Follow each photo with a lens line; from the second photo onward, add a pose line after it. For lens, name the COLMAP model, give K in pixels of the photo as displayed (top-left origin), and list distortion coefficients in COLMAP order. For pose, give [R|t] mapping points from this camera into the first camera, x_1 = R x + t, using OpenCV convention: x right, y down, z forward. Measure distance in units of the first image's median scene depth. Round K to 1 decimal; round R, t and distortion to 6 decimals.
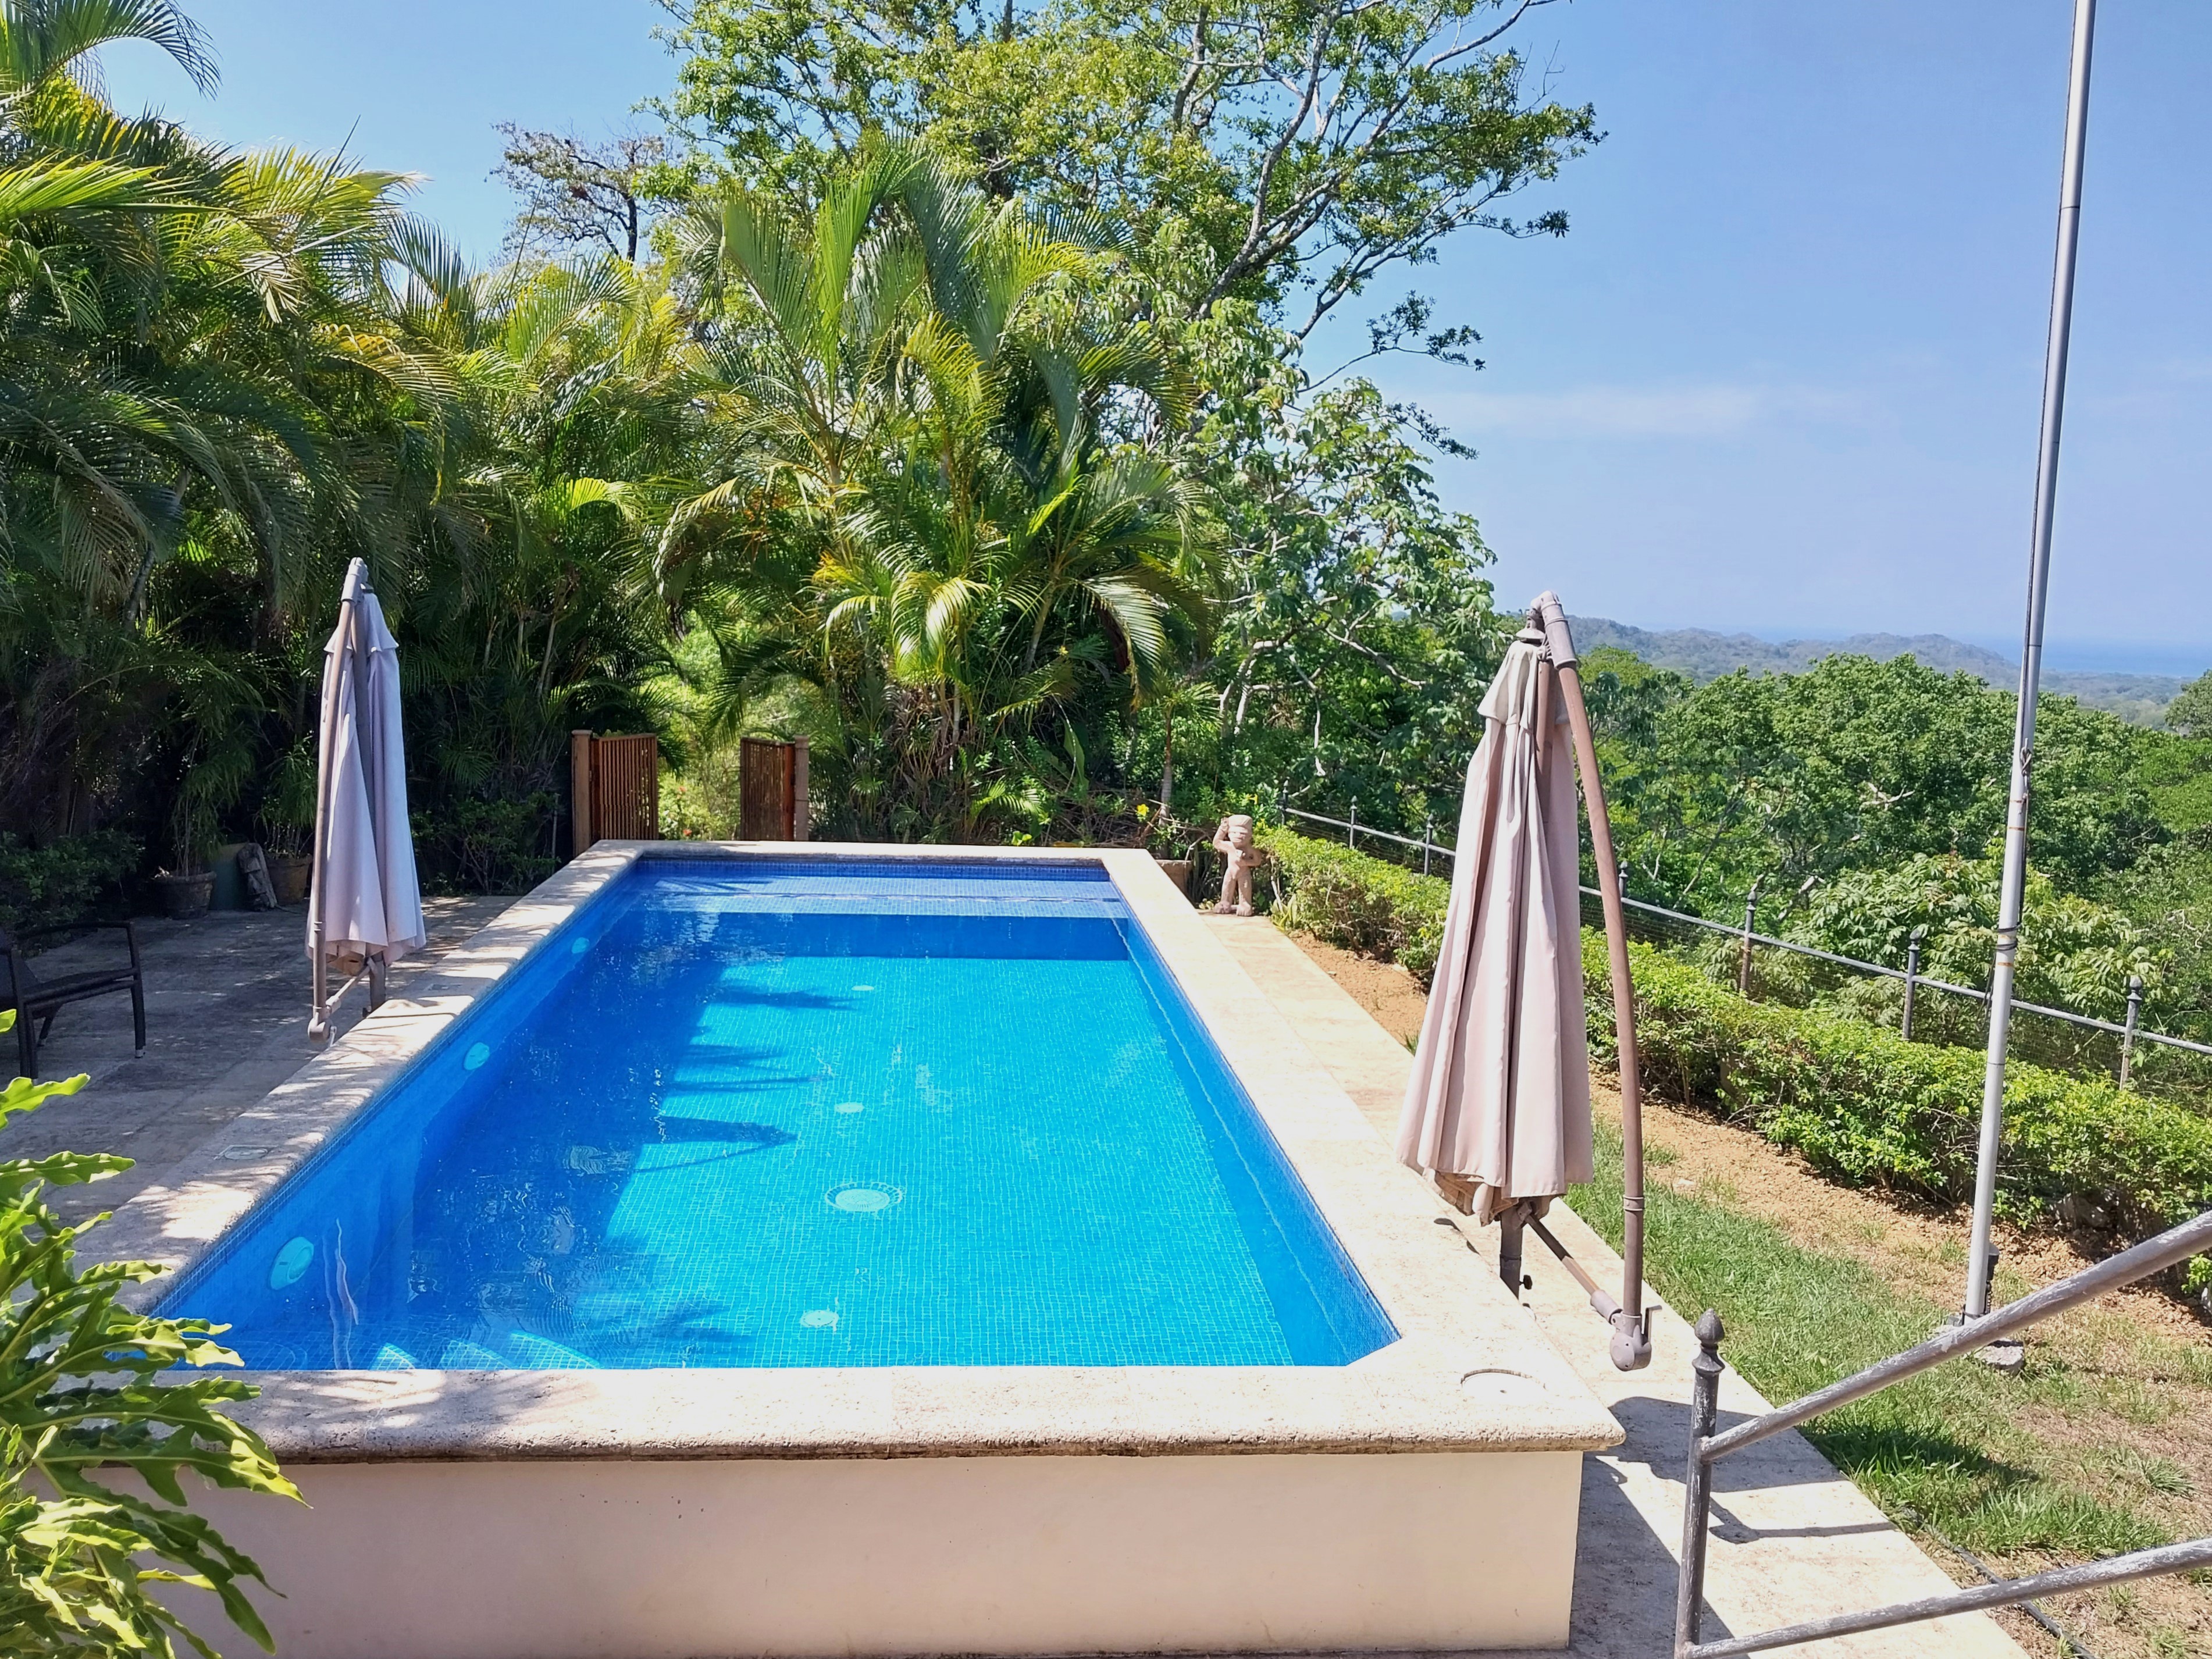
lens RADIAL K [[1862.9, 0, 1074.2], [0, 1862.9, 836.2], [0, 0, 1]] dist [0.079235, -0.156982]
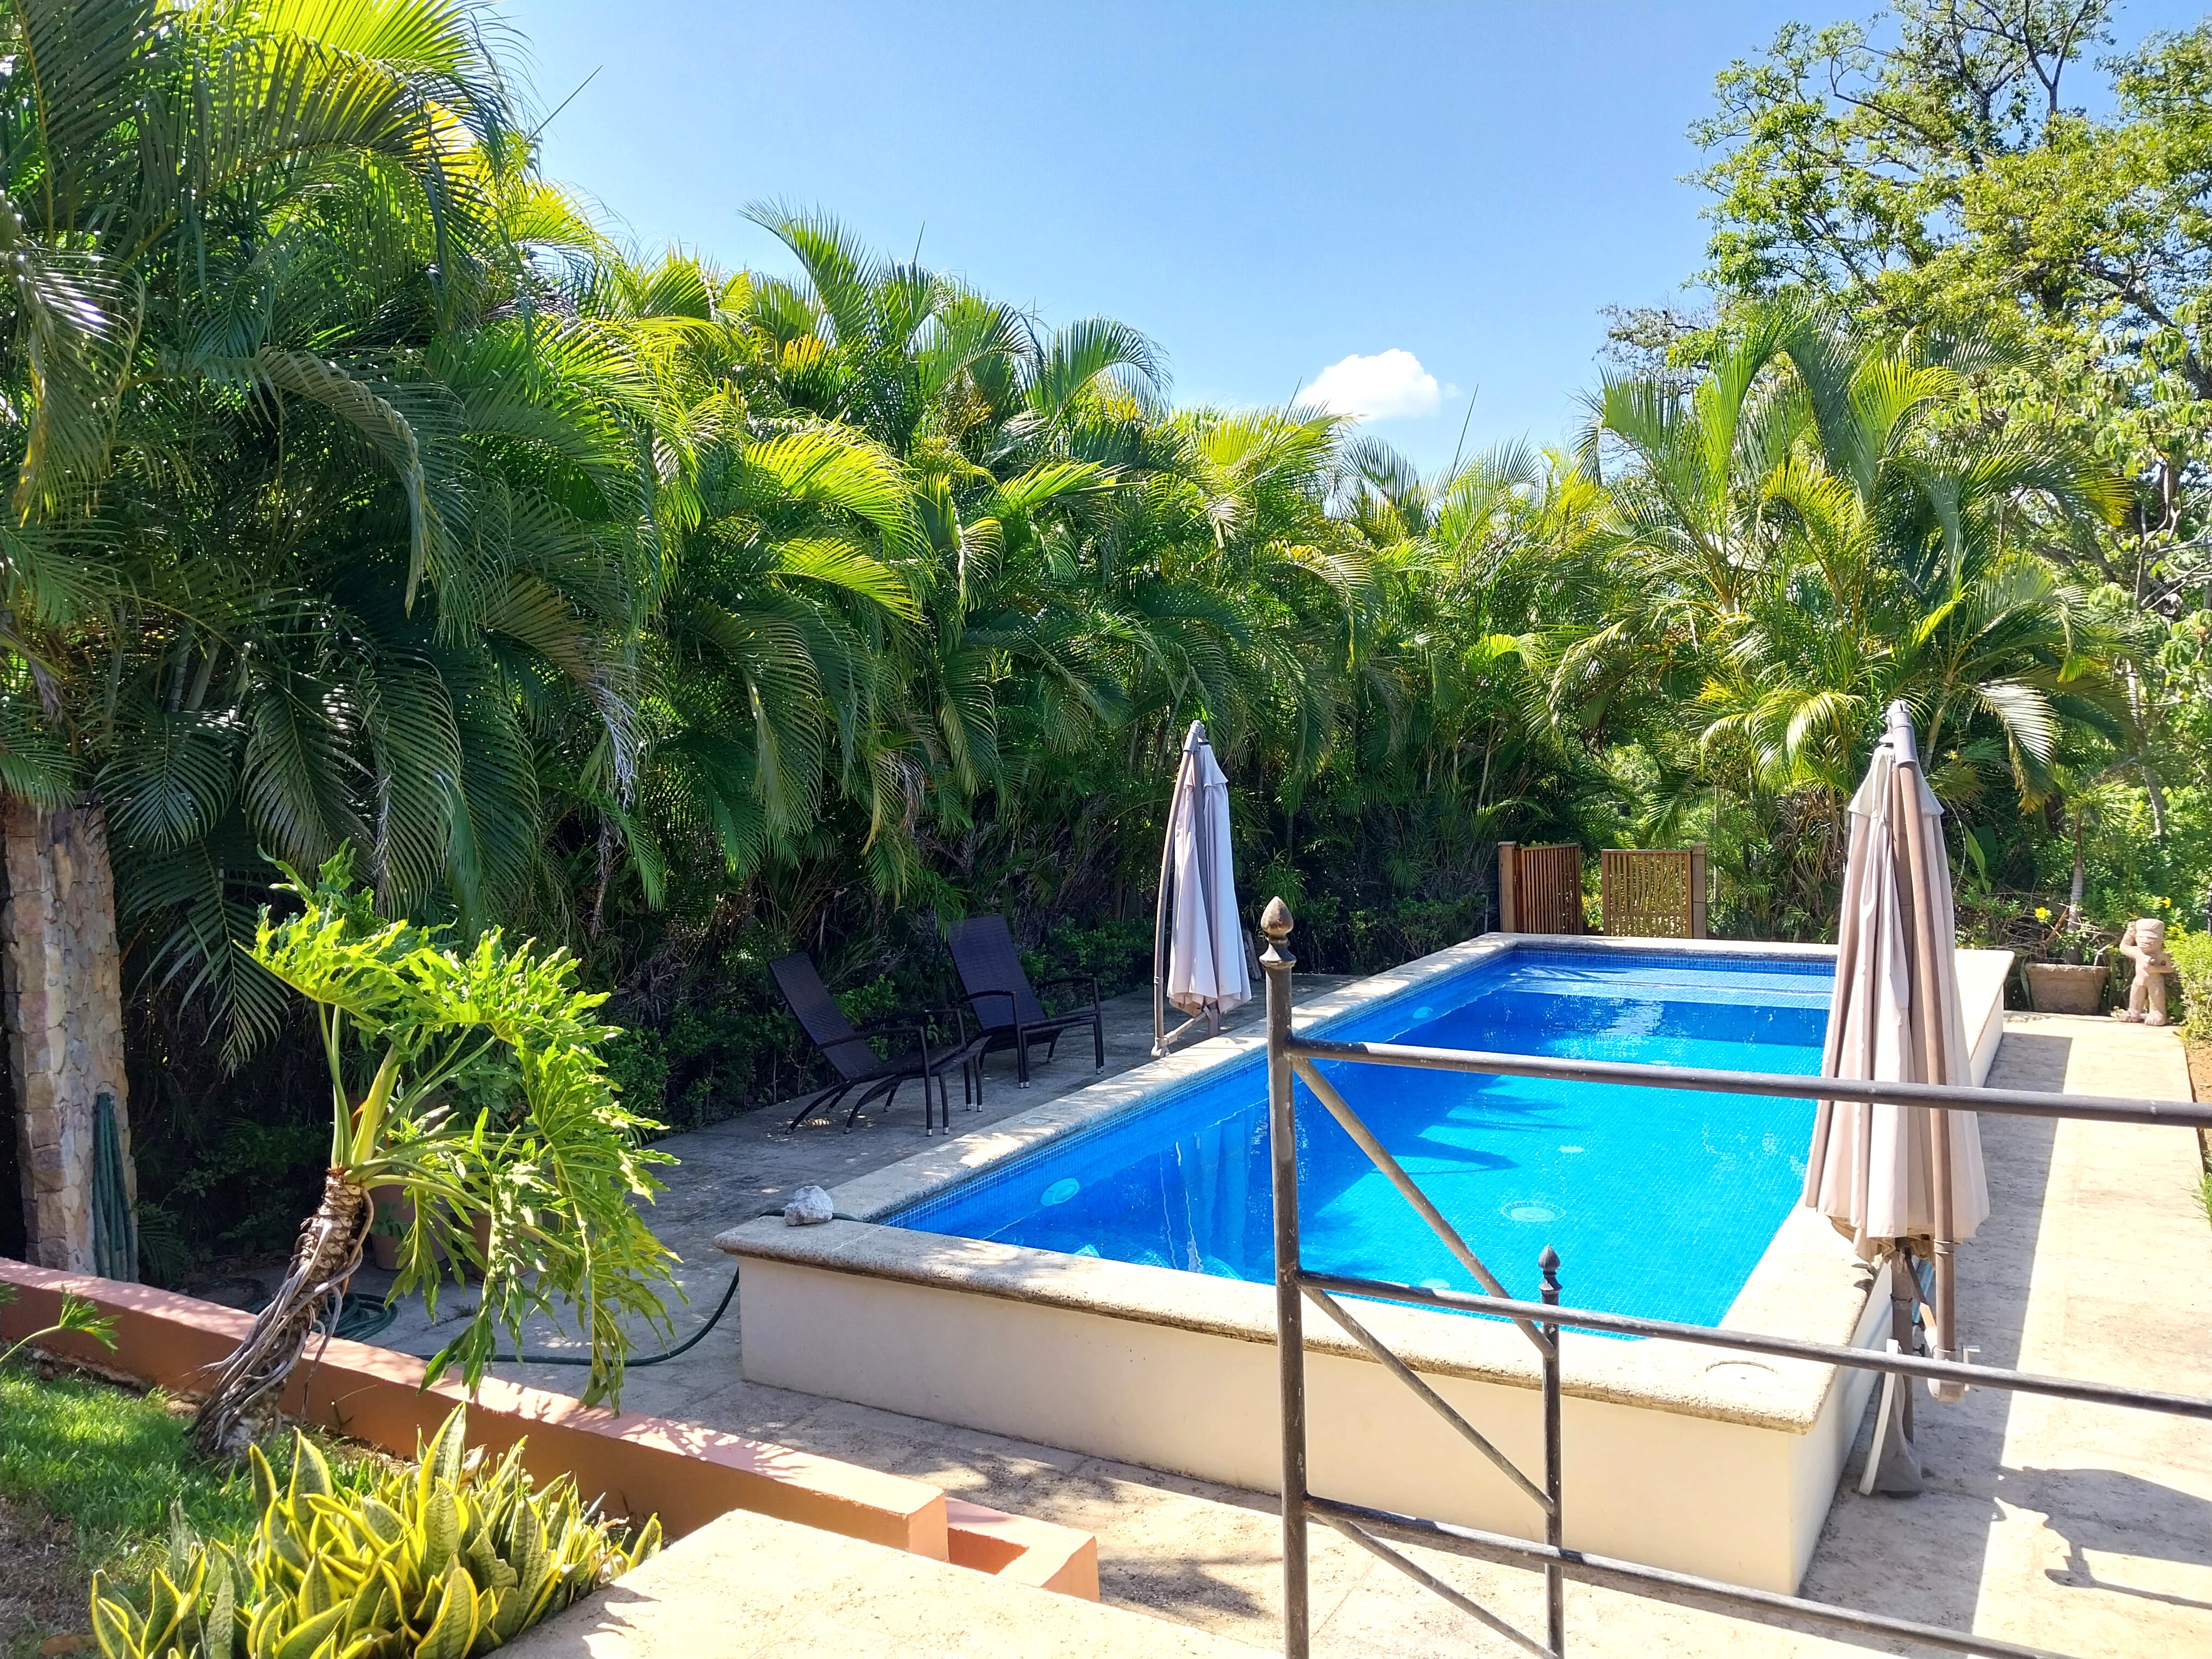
lens RADIAL K [[1791.6, 0, 1106.0], [0, 1791.6, 829.5], [0, 0, 1]] dist [0.011161, -0.040048]
pose [[0.808116, -0.021114, -0.588645, 0.195720], [-0.017693, 0.998036, -0.060087, 0.007897], [0.588758, 0.058972, 0.806155, -0.060198]]
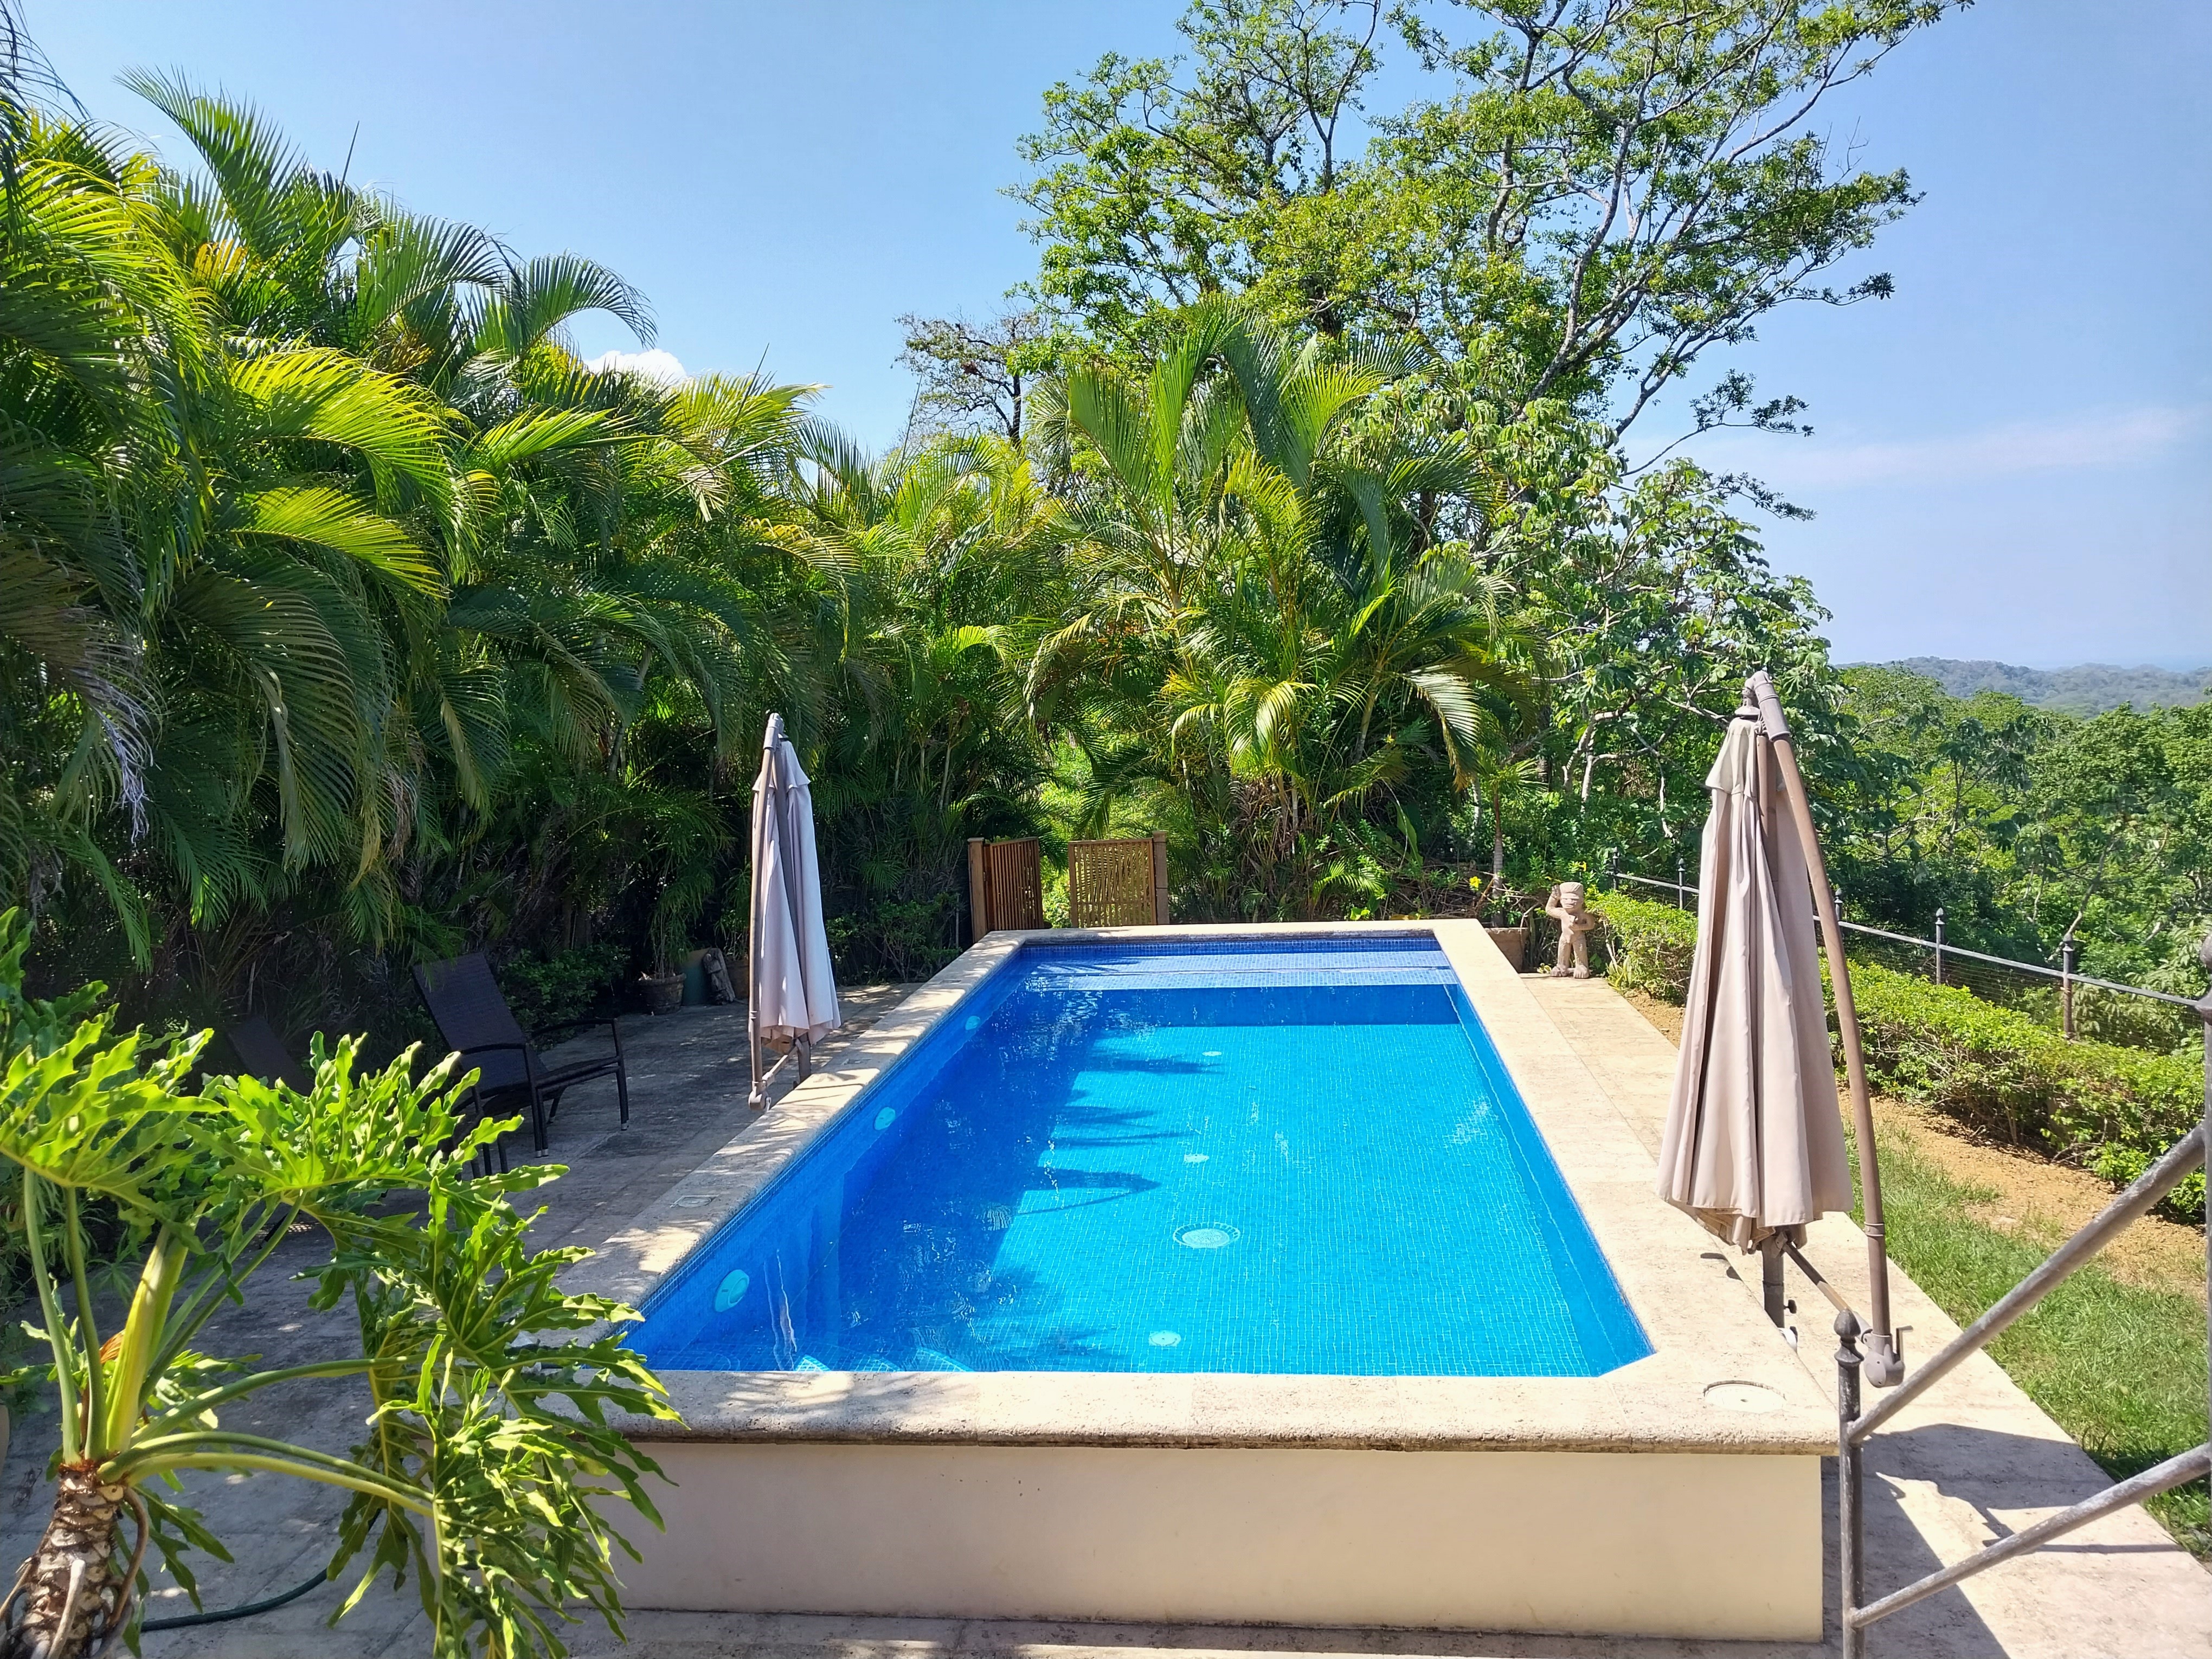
lens RADIAL K [[1748.0, 0, 1061.3], [0, 1748.0, 820.3], [0, 0, 1]] dist [0.032891, -0.020098]
pose [[0.973037, -0.060343, -0.222615, 0.032506], [0.048288, 0.997077, -0.059209, -0.000762], [0.225537, 0.046863, 0.973107, -0.040238]]
